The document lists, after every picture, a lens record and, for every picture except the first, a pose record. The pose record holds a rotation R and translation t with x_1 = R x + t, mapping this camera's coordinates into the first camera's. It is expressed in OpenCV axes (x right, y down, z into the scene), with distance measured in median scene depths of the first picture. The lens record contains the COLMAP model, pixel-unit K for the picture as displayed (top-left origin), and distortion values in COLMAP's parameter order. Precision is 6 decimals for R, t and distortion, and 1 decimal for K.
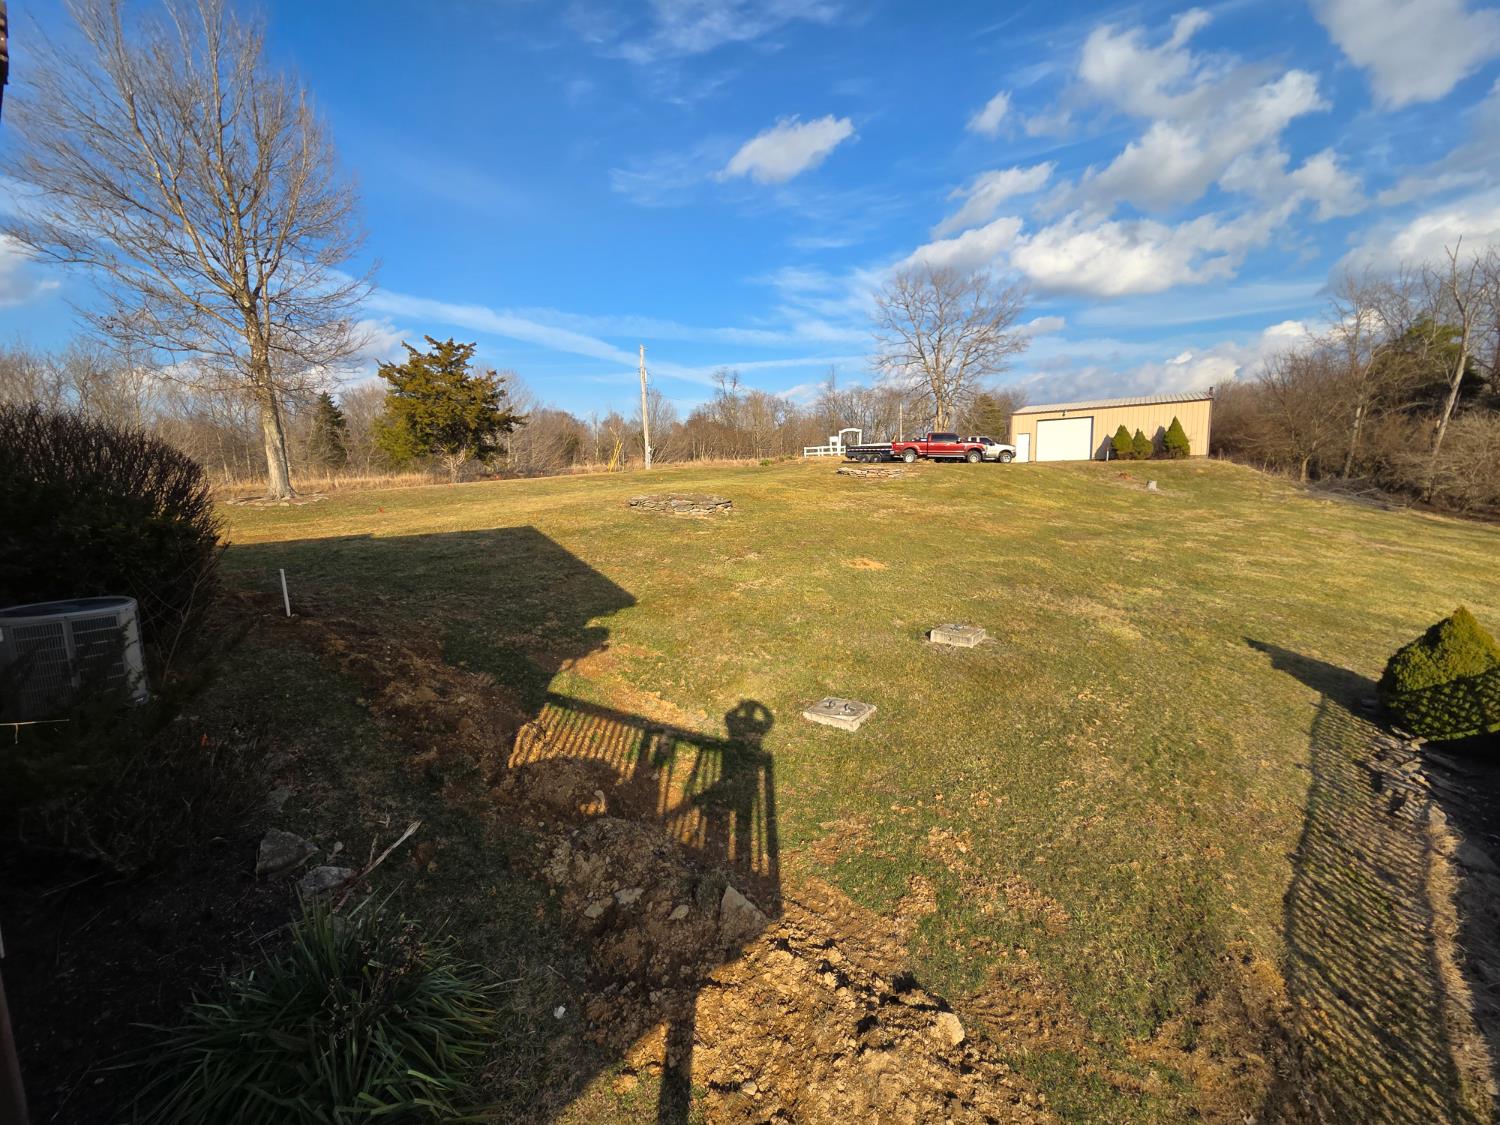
lens RADIAL K [[610.0, 0, 751.6], [0, 610.0, 561.8], [0, 0, 1]] dist [-0.001027, -0.000129]
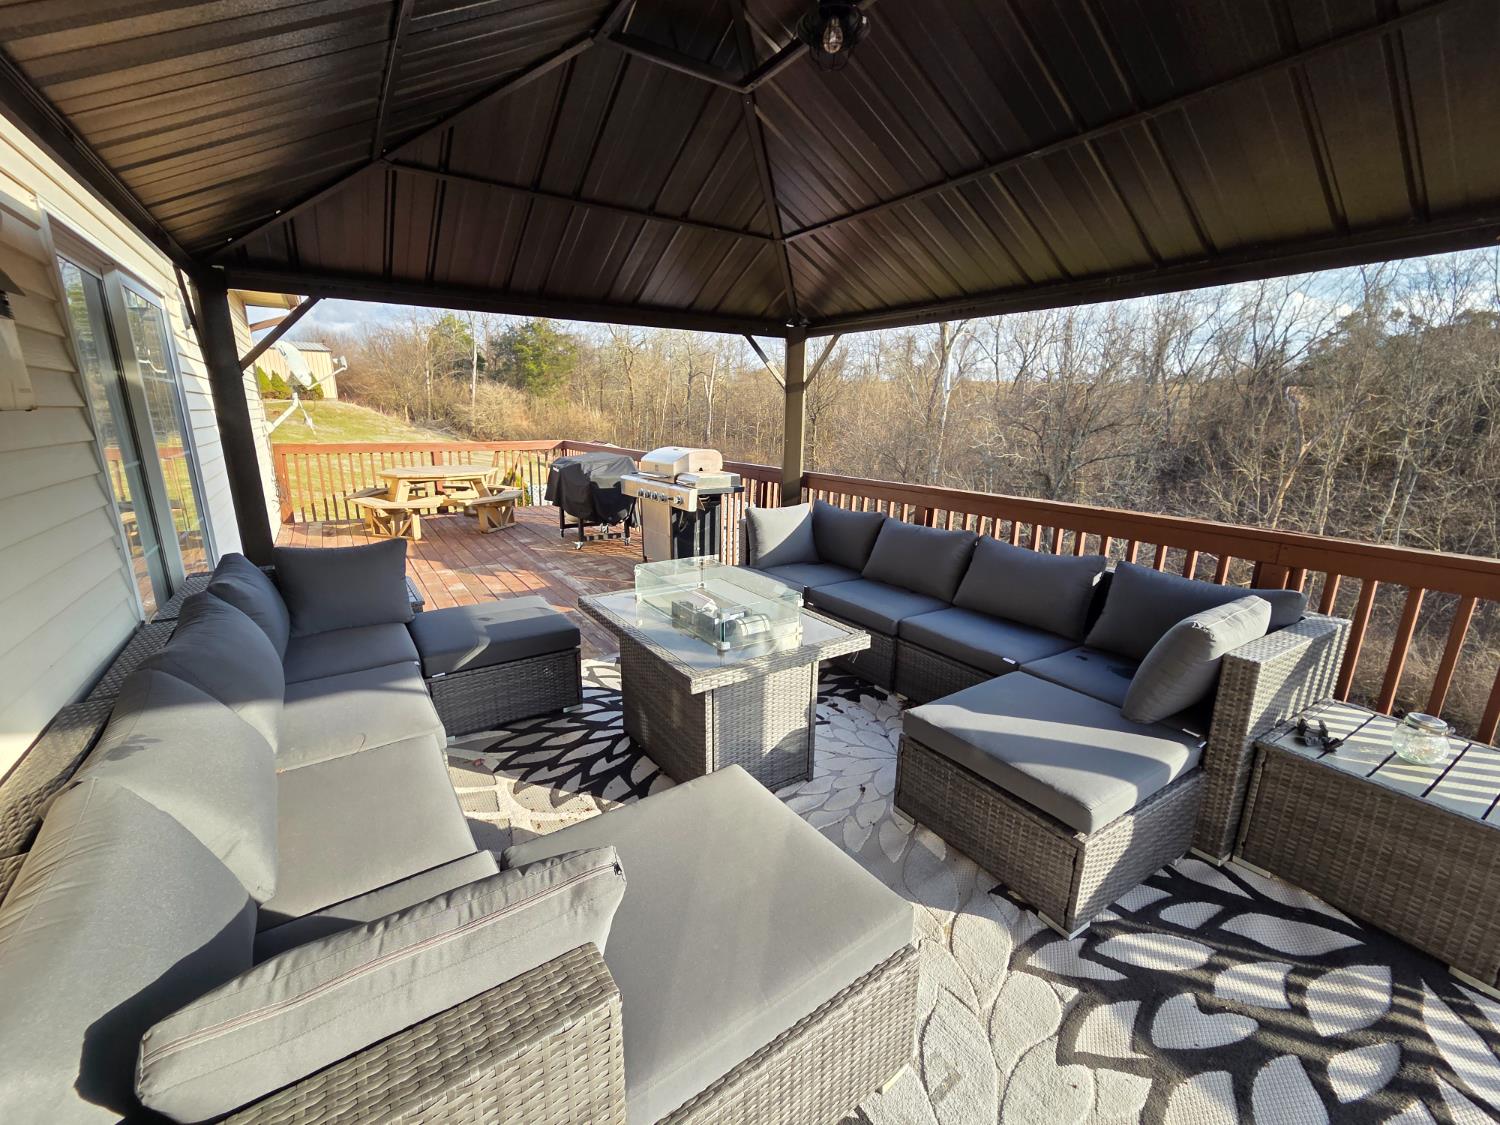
lens RADIAL K [[610.0, 0, 750.2], [0, 610.0, 563.9], [0, 0, 1]] dist [-0.001027, -0.000129]
pose [[0.292522, -0.199126, 0.935297, -0.243124], [0.108896, 0.978653, 0.174298, 0.029975], [-0.950038, 0.050864, 0.307961, -0.162596]]
